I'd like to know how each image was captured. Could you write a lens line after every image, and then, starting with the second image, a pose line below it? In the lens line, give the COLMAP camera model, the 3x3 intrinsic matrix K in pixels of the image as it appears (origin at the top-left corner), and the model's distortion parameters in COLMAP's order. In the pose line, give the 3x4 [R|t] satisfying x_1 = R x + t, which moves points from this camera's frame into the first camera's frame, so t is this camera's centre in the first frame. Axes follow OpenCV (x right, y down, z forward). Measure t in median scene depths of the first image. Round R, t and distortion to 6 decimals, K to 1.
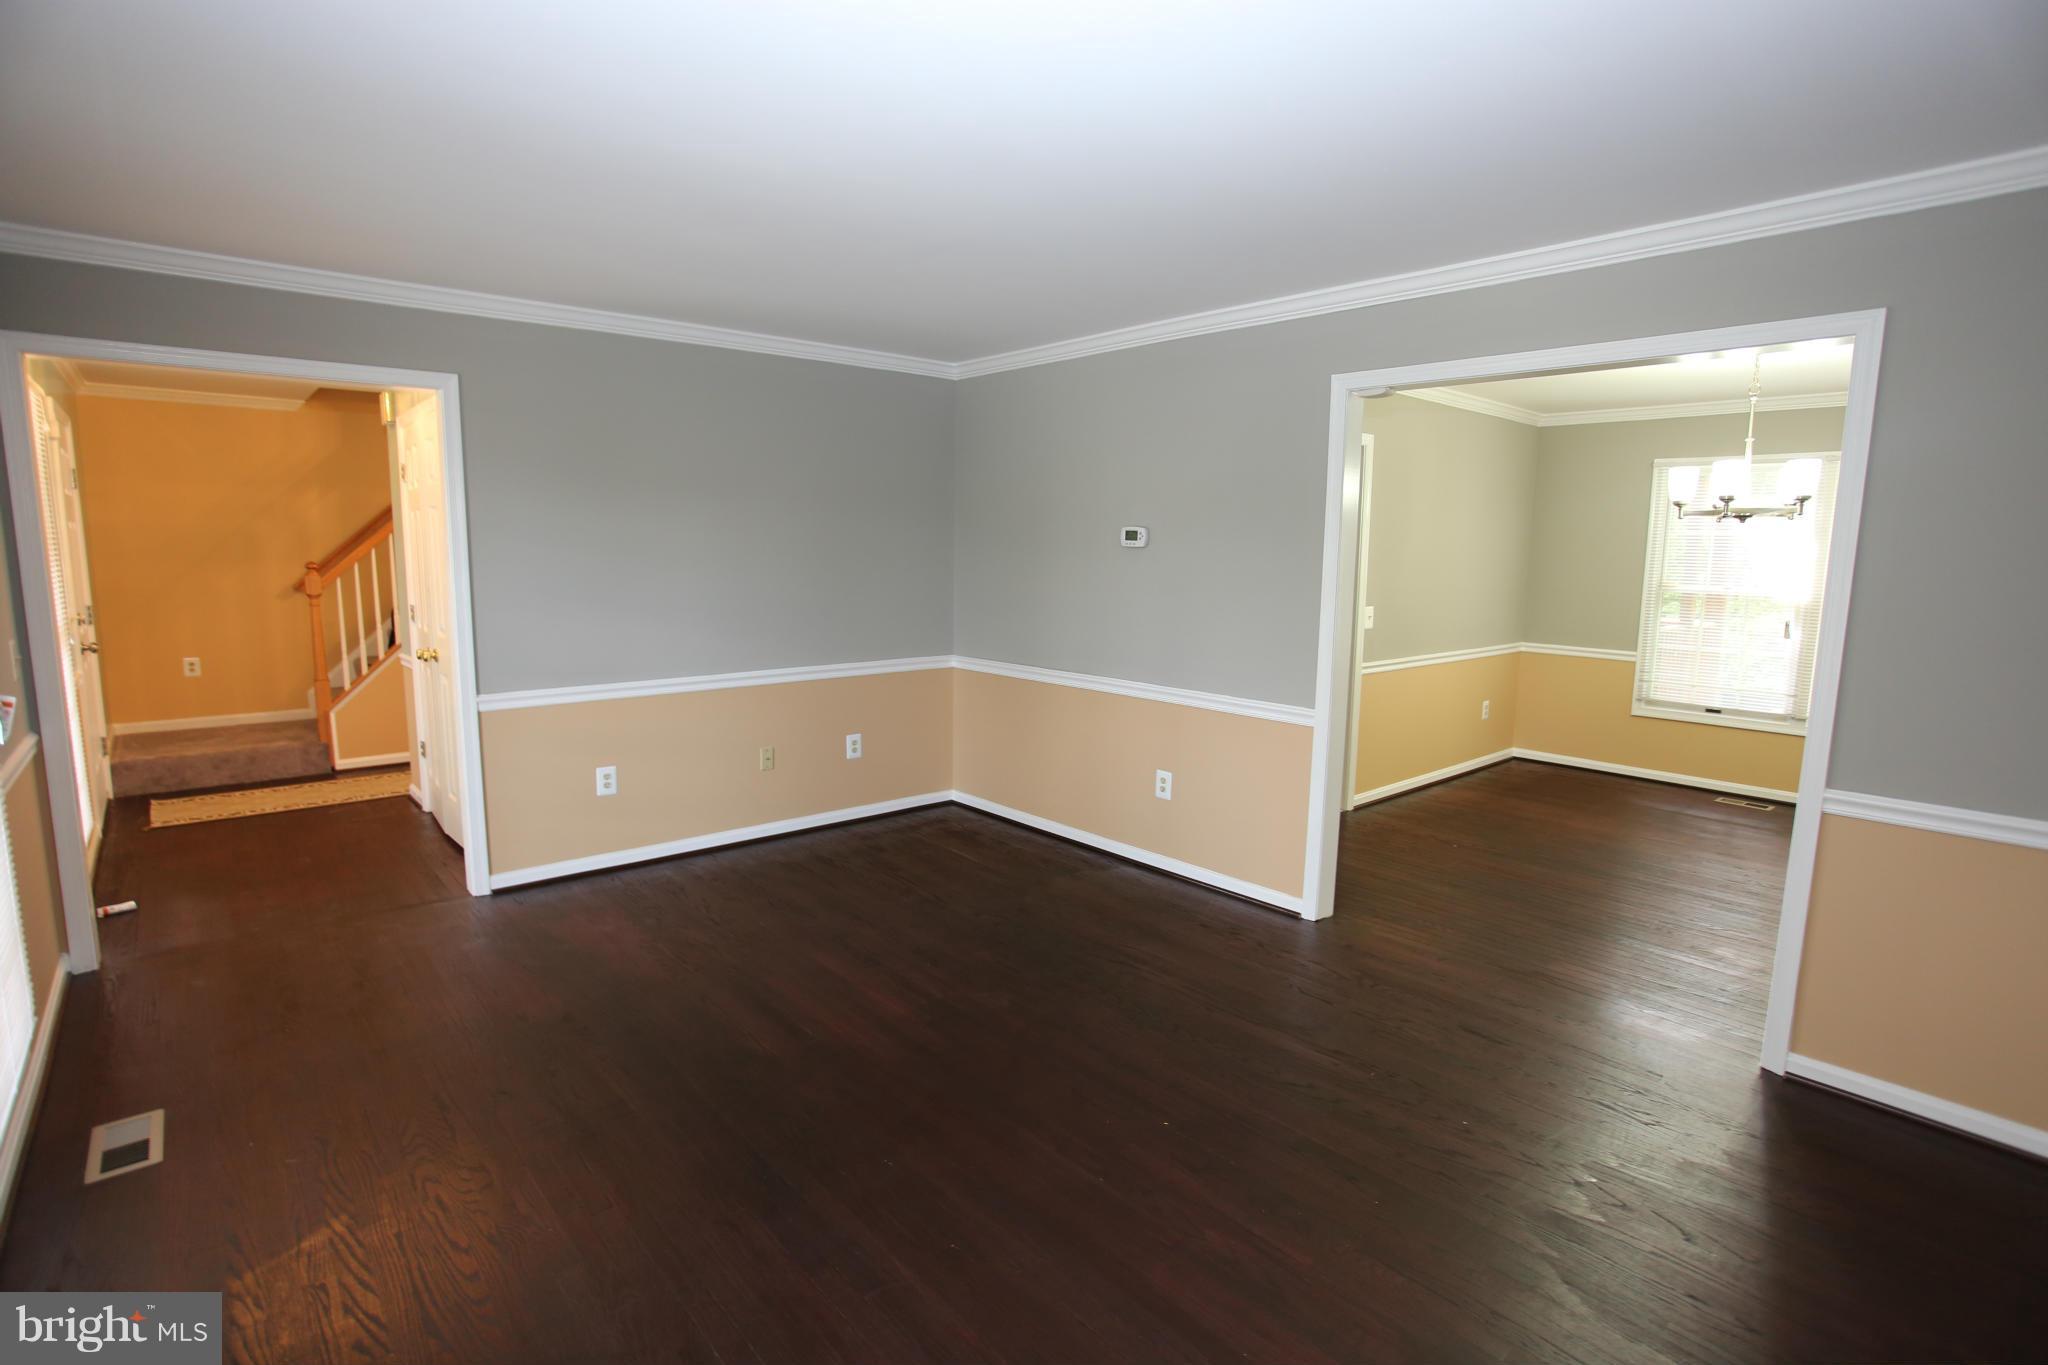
lens RADIAL K [[995.0, 0, 1024.0], [0, 995.0, 682.5], [0, 0, 1]] dist [-0.035326, 0.001280]
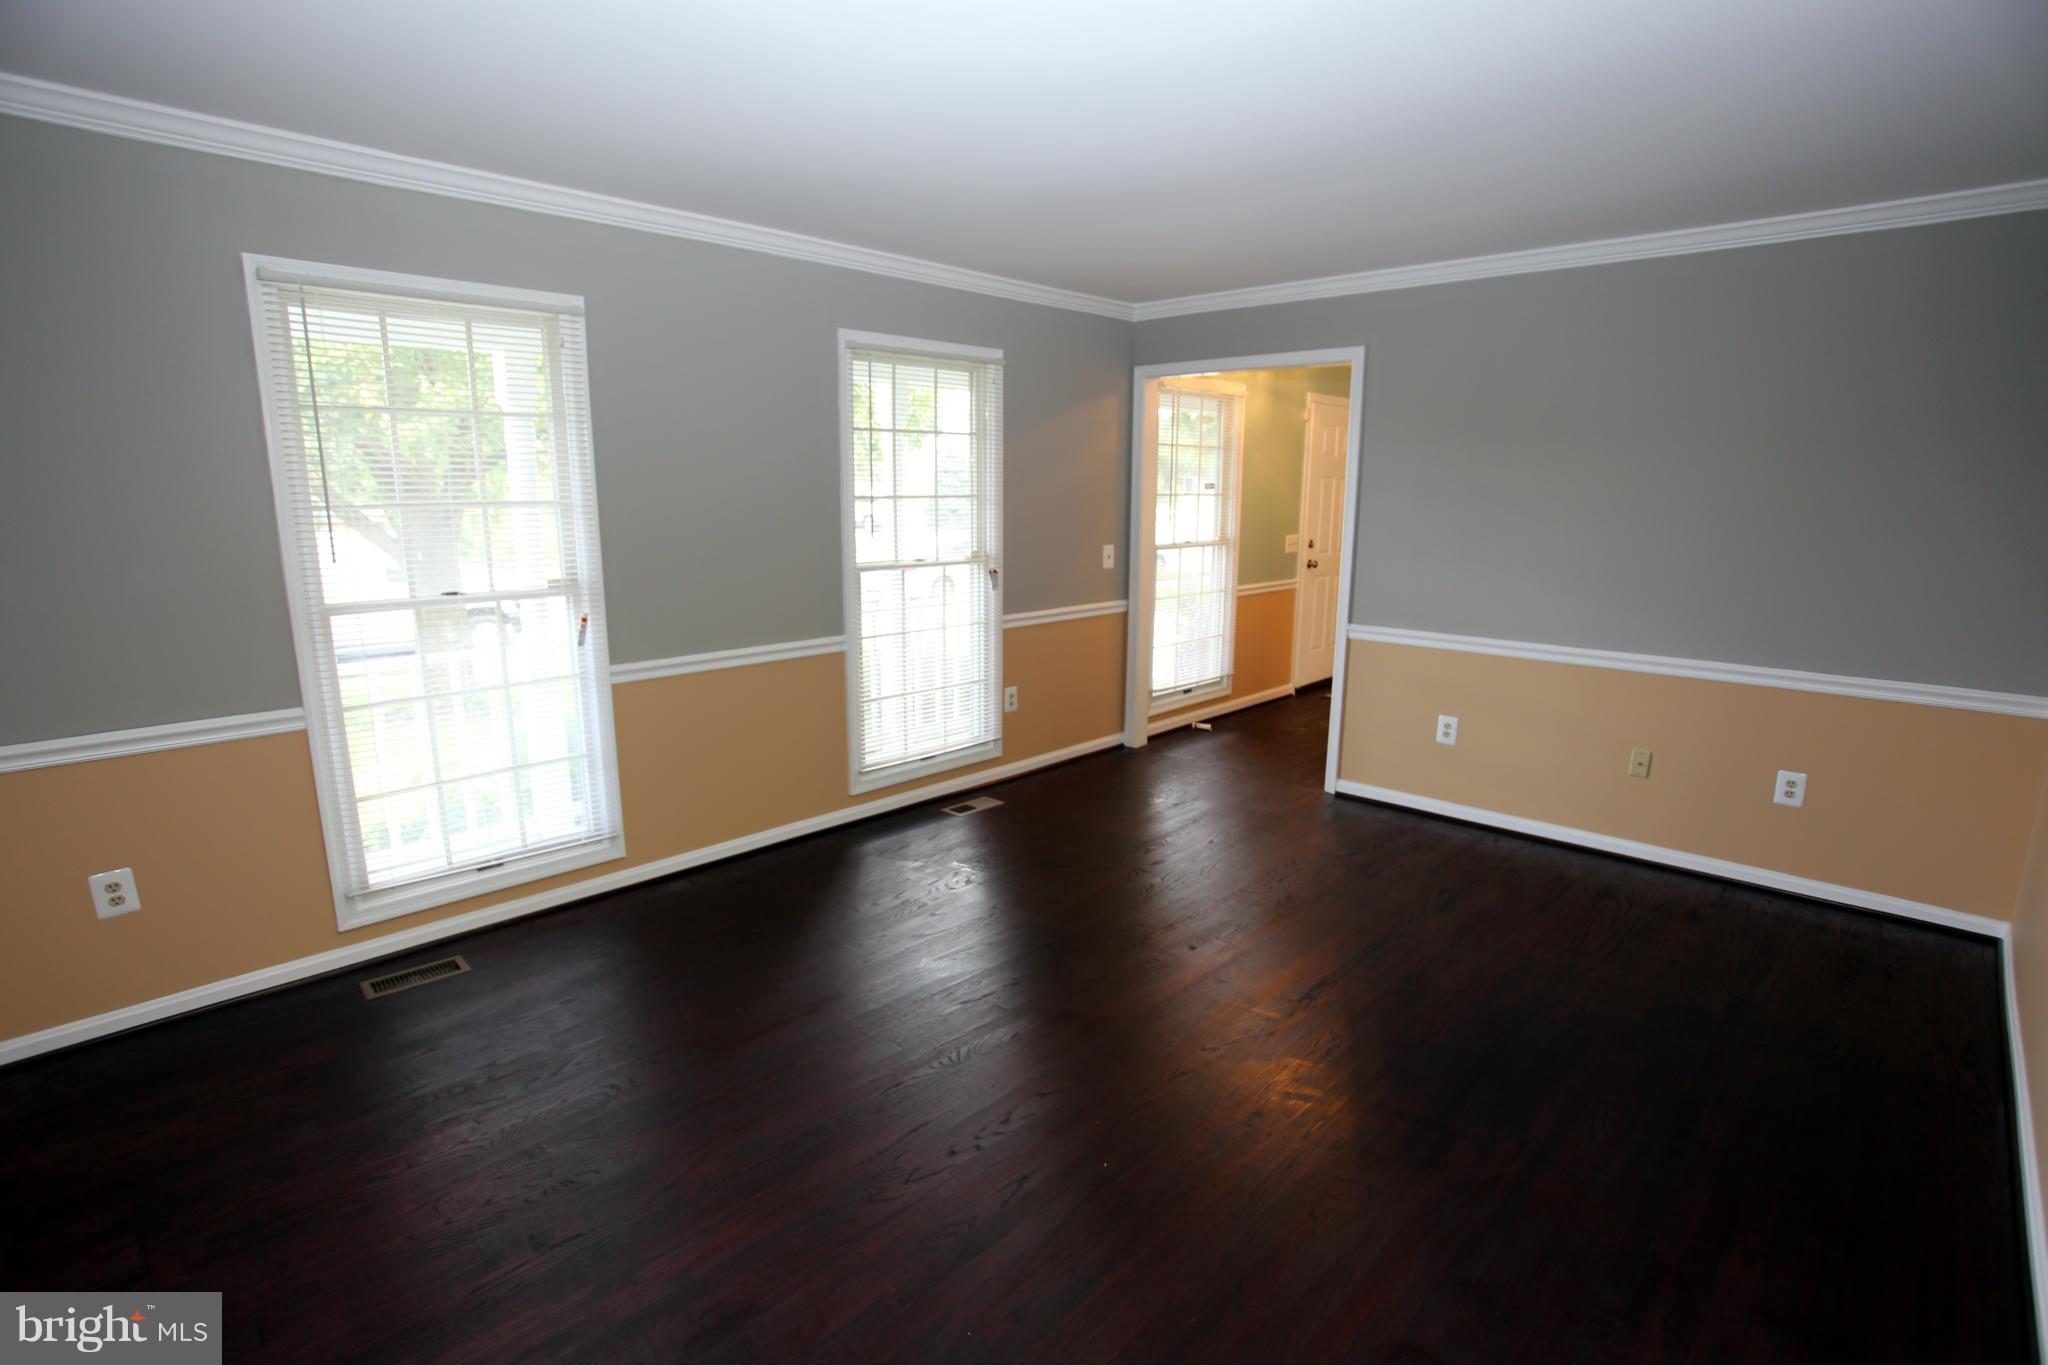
lens RADIAL K [[995.0, 0, 1024.0], [0, 995.0, 682.5], [0, 0, 1]] dist [-0.035326, 0.001280]
pose [[0.103001, 0.183237, -0.977658, 0.514160], [-0.143637, 0.975324, 0.167667, -0.055599], [0.984256, 0.123158, 0.126779, 0.436115]]
